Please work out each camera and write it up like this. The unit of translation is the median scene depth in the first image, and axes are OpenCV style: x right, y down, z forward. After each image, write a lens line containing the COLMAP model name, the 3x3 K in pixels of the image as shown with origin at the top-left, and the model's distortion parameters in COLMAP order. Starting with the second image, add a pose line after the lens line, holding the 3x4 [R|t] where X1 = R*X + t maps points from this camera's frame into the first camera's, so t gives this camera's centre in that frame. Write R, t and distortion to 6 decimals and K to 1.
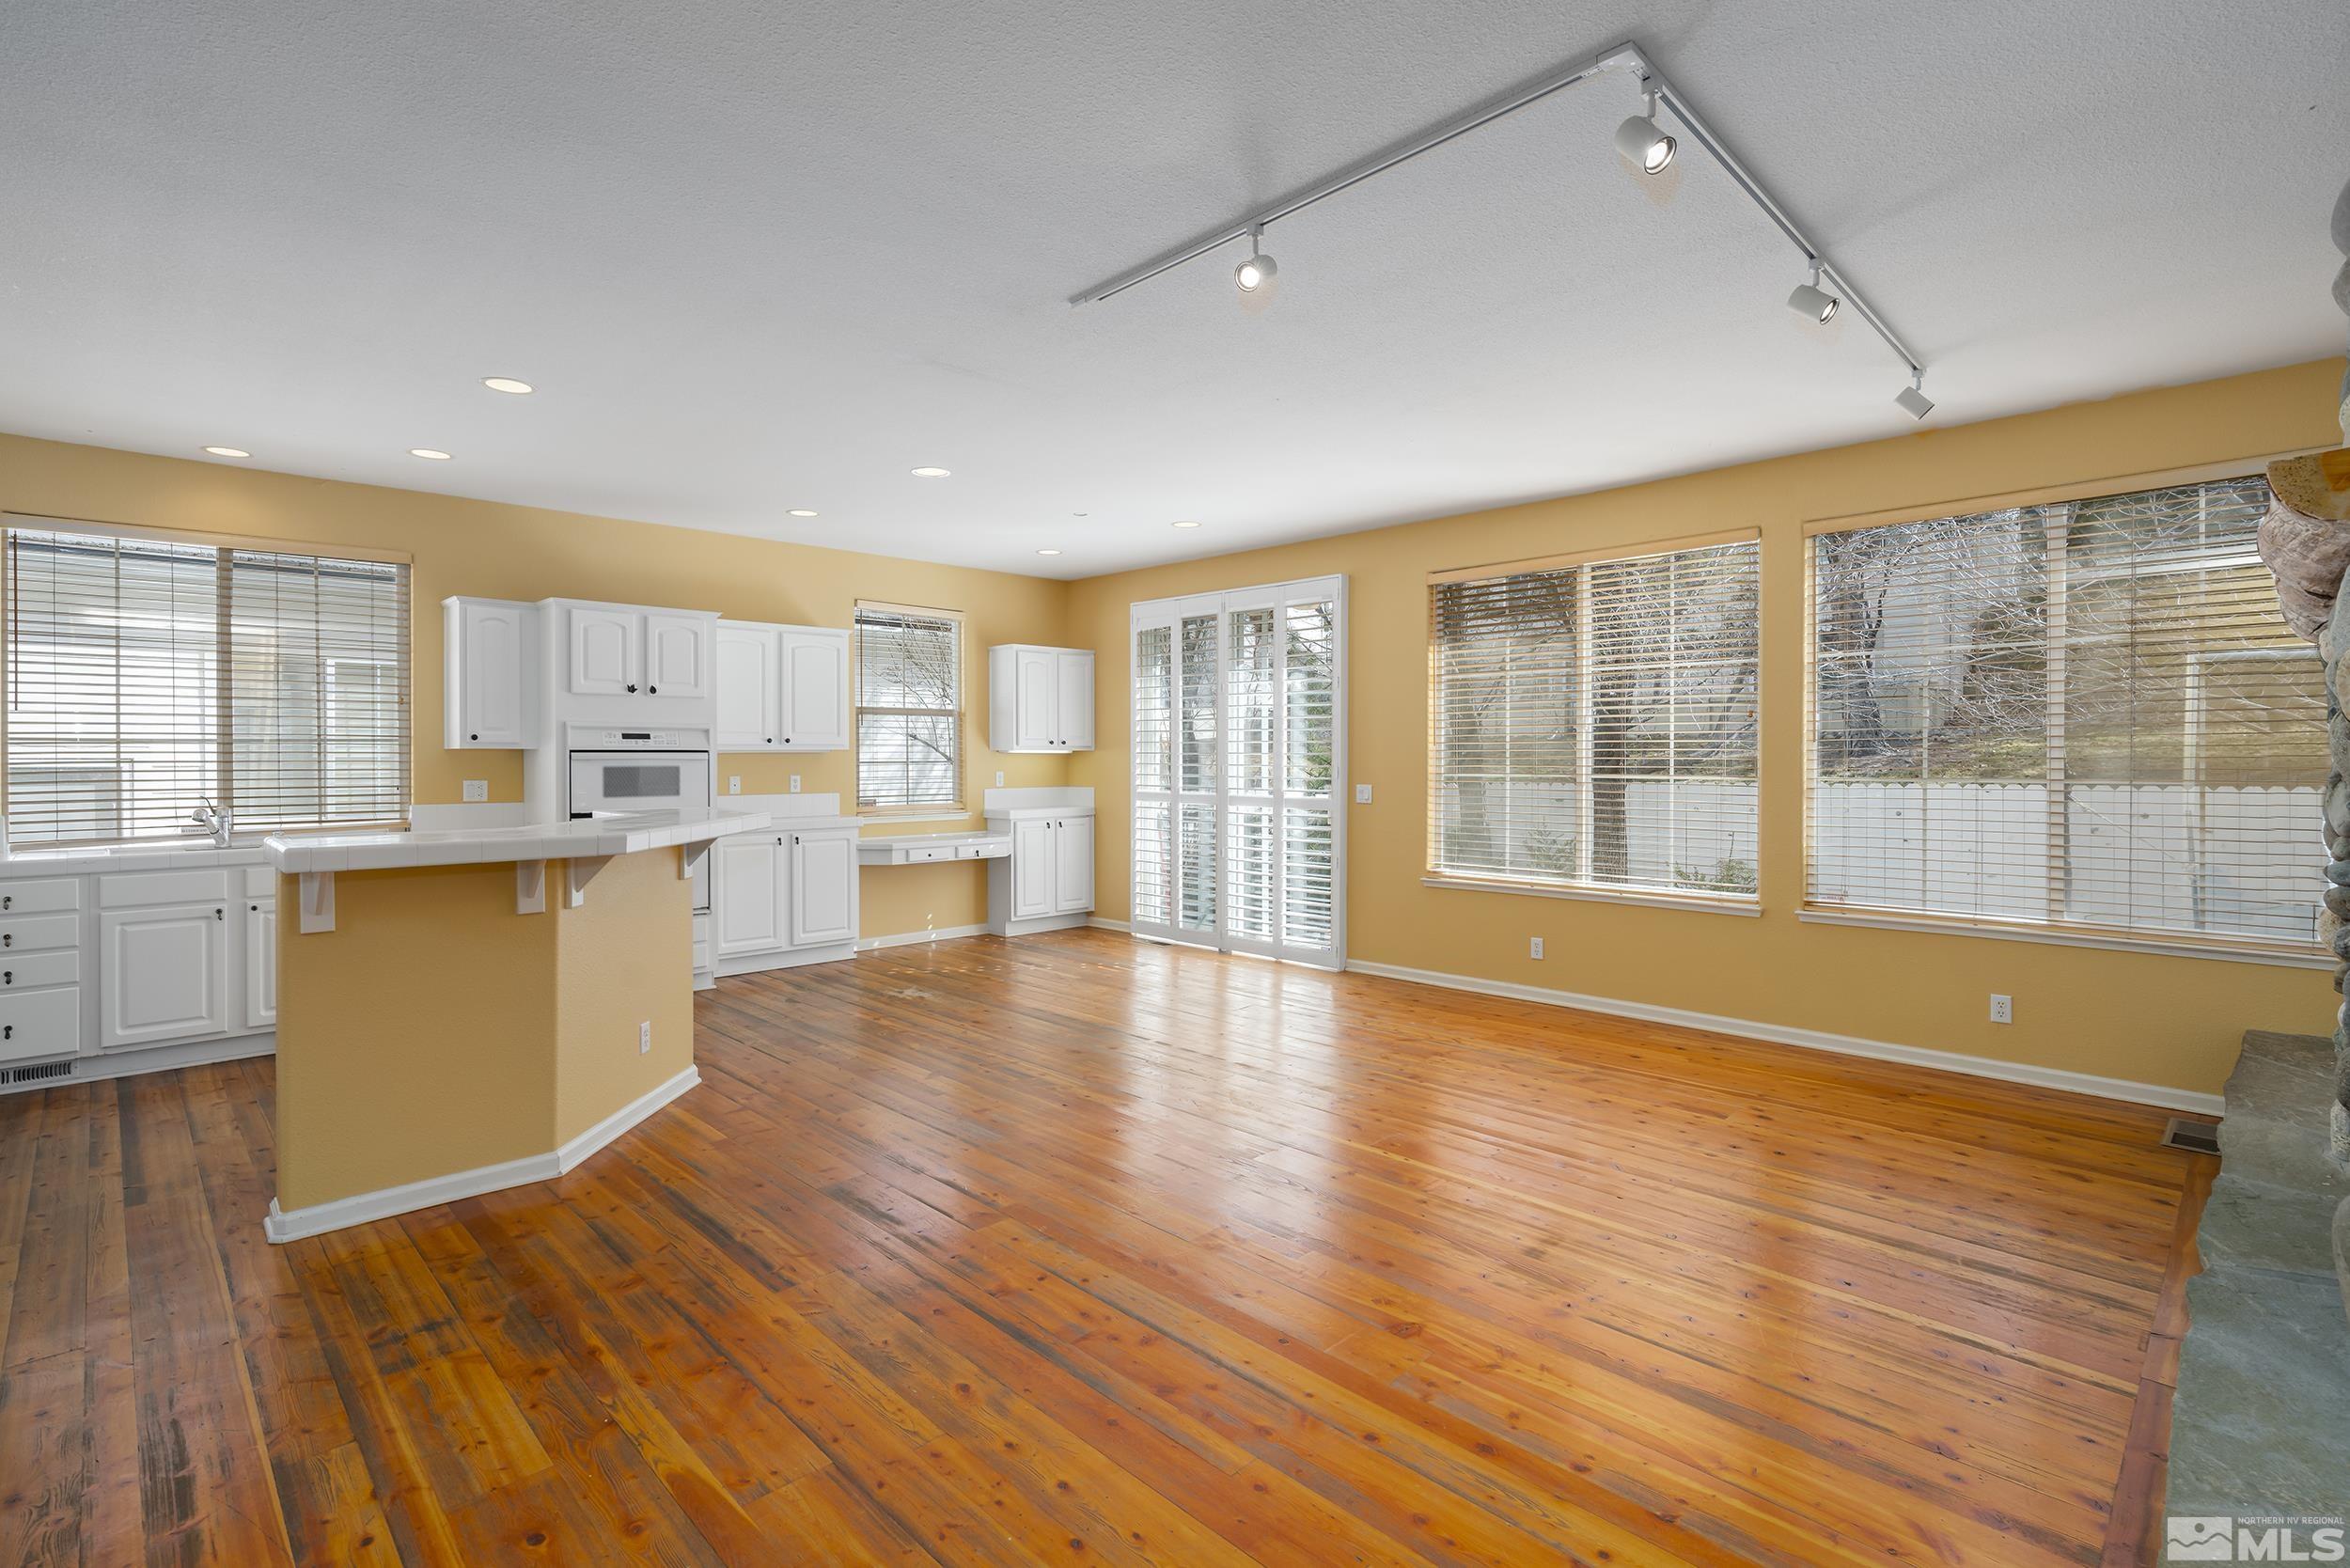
lens RADIAL K [[1107.4, 0, 1170.5], [0, 1107.4, 782.3], [0, 0, 1]] dist [0.000428, 0.000129]
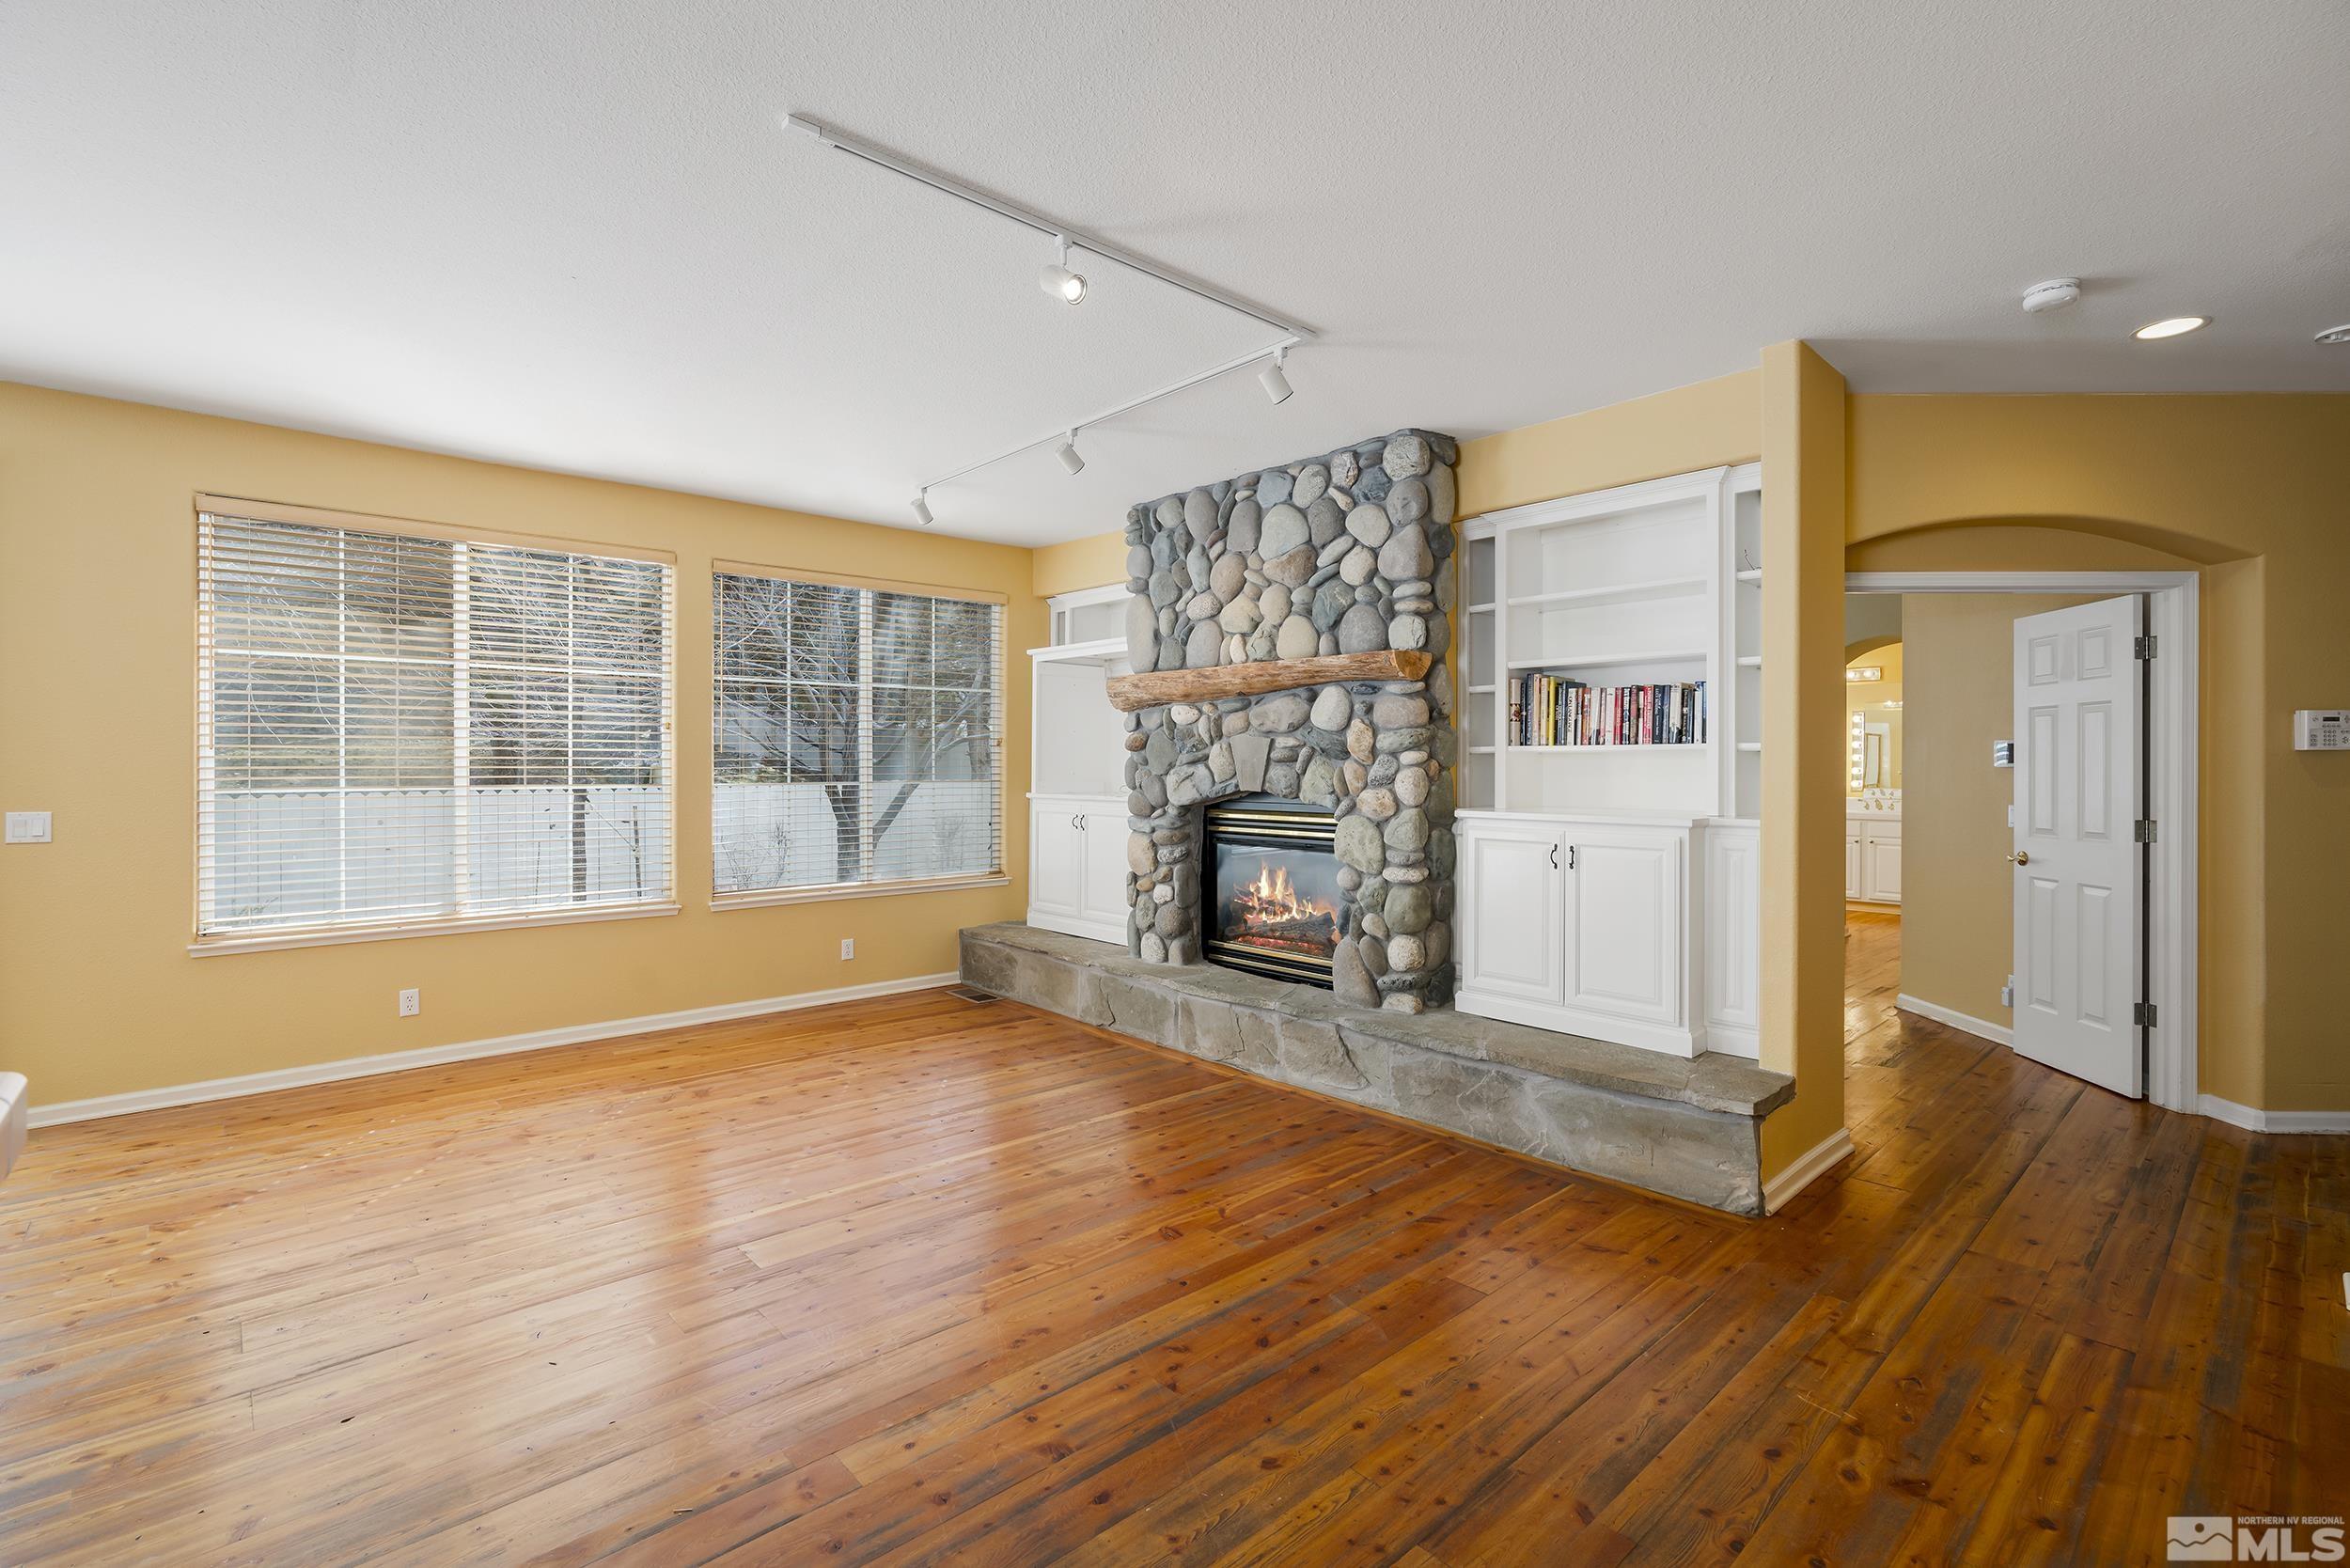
lens RADIAL K [[1062.8, 0, 1179.4], [0, 1062.8, 773.1], [0, 0, 1]] dist [-0.013841, 0.004503]
pose [[0.031334, -0.005997, 0.999491, -0.761169], [0.022909, 0.999724, 0.005280, -0.015236], [-0.999246, 0.022732, 0.031463, 0.751142]]
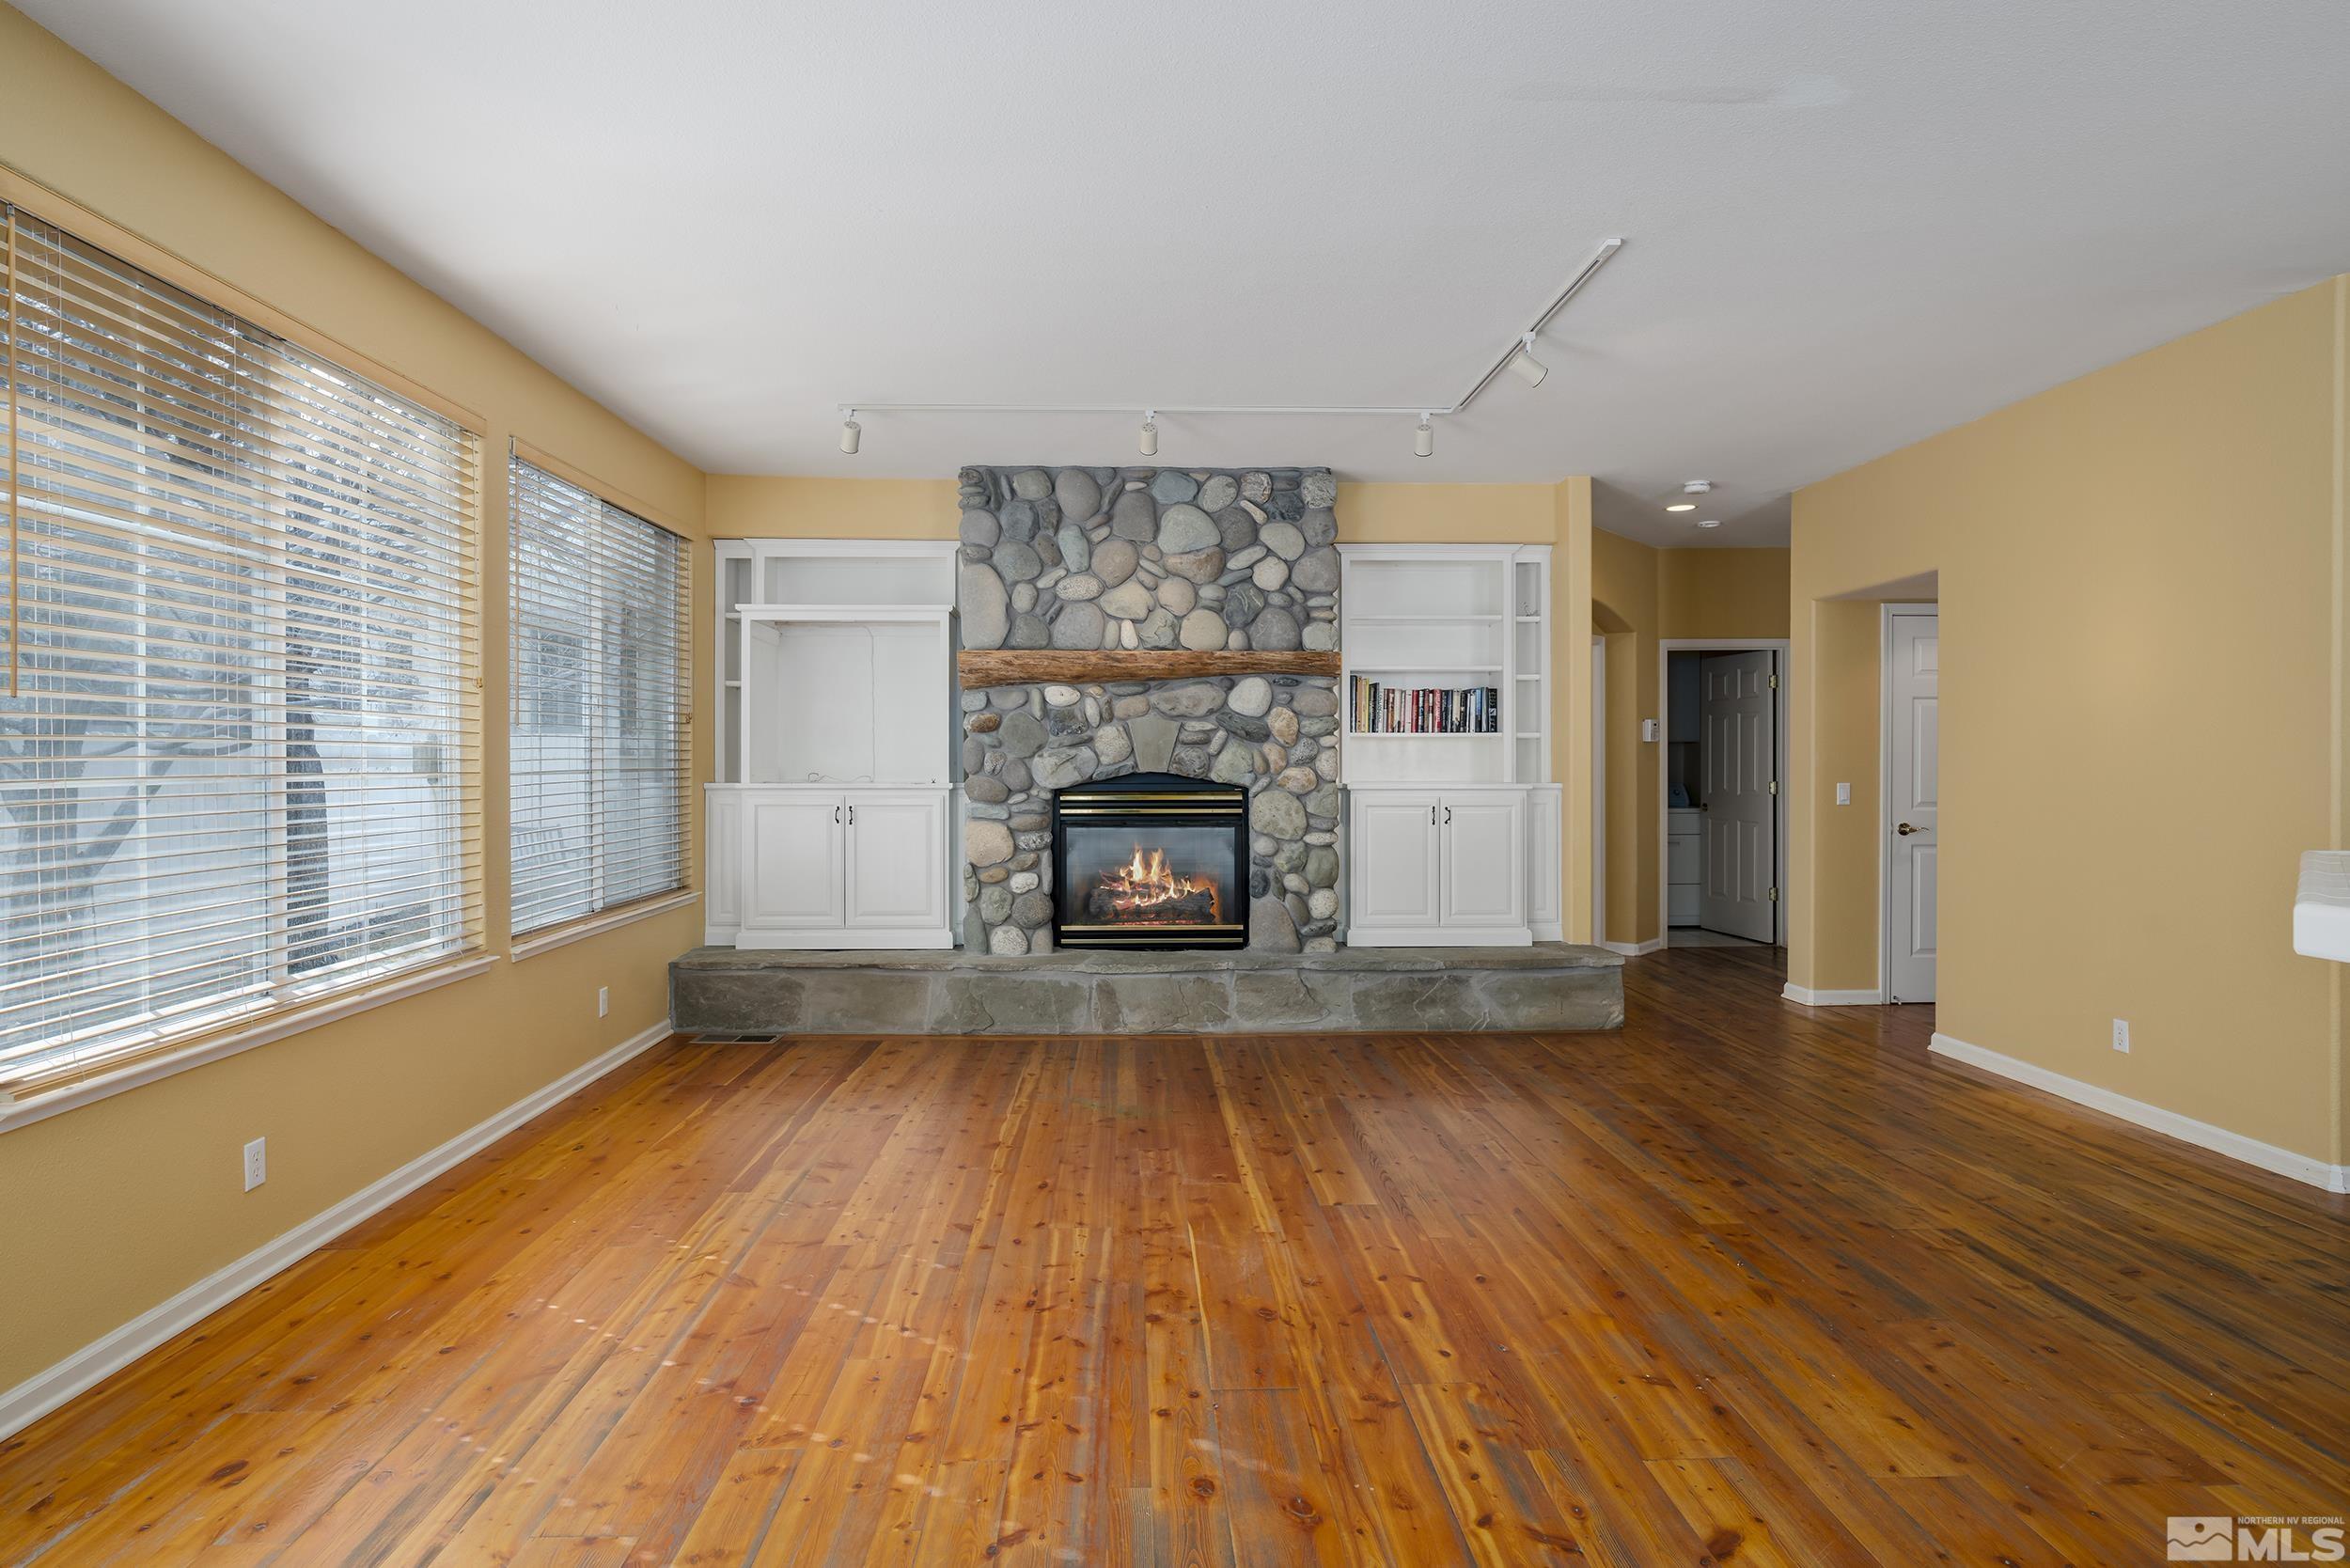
lens RADIAL K [[1240.2, 0, 1180.7], [0, 1240.2, 767.7], [0, 0, 1]] dist [-0.004212, 0.000347]
pose [[-0.742777, -0.001148, 0.669538, -0.513434], [0.018756, 0.999570, 0.022522, -0.026318], [-0.669276, 0.029286, -0.742436, 2.038241]]
